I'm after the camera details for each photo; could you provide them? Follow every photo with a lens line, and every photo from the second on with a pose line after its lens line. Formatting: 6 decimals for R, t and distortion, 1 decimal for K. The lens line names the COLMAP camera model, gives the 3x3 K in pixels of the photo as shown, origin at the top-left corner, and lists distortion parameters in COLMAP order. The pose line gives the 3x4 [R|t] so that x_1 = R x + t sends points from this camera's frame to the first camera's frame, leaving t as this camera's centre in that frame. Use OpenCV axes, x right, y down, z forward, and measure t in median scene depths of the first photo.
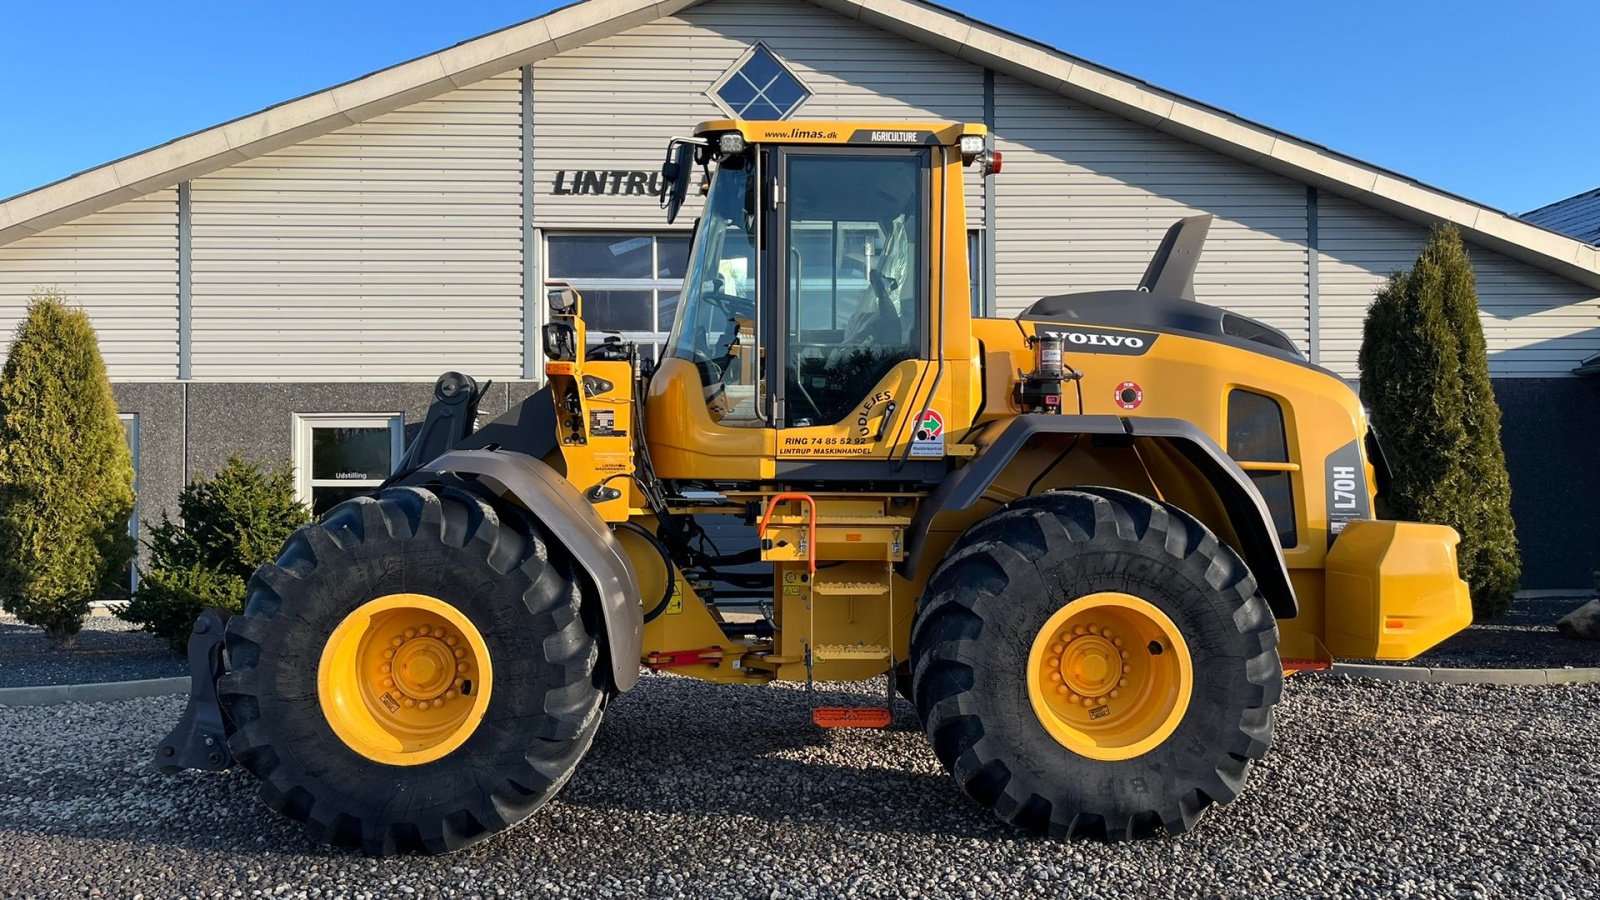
lens RADIAL K [[1197.8, 0, 810.5], [0, 1197.8, 442.0], [0, 0, 1]] dist [0.065878, -0.078165]
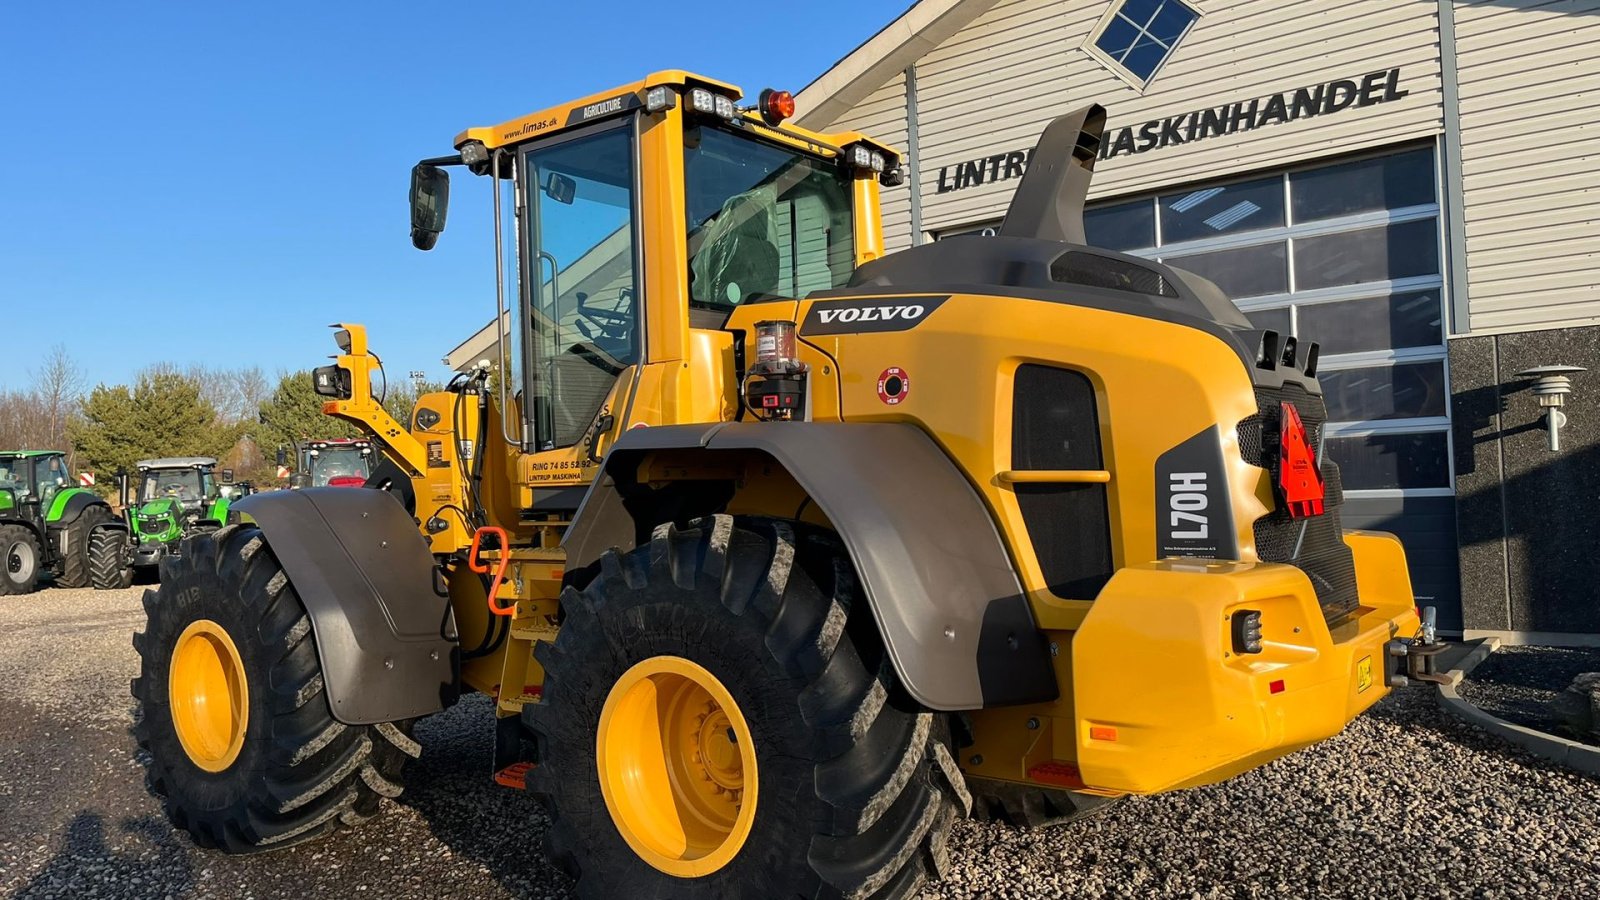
lens RADIAL K [[1197.8, 0, 817.4], [0, 1197.8, 458.9], [0, 0, 1]] dist [0.065878, -0.078165]
pose [[0.780808, -0.038973, -0.623554, 0.590661], [0.050969, 0.998699, 0.001402, 0.002315], [0.622689, -0.032877, 0.781779, 0.340675]]
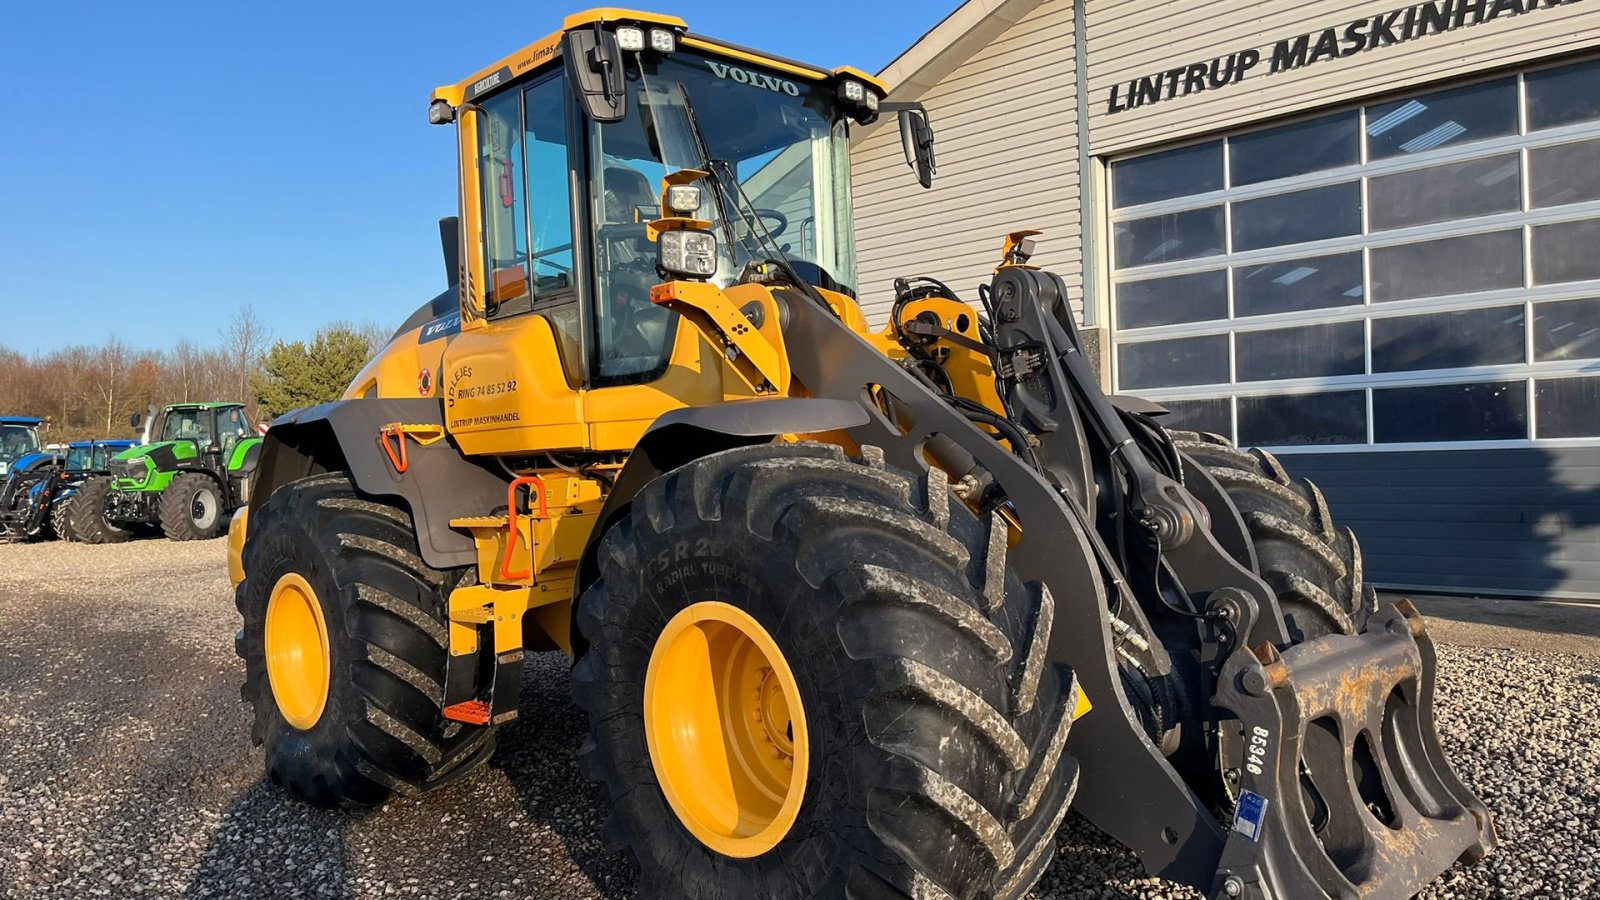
lens RADIAL K [[1197.8, 0, 816.3], [0, 1197.8, 461.5], [0, 0, 1]] dist [0.065878, -0.078165]
pose [[0.698690, -0.011631, -0.715330, 0.519982], [0.052025, 0.998047, 0.034587, 0.014290], [0.713530, -0.061381, 0.697931, 0.407577]]
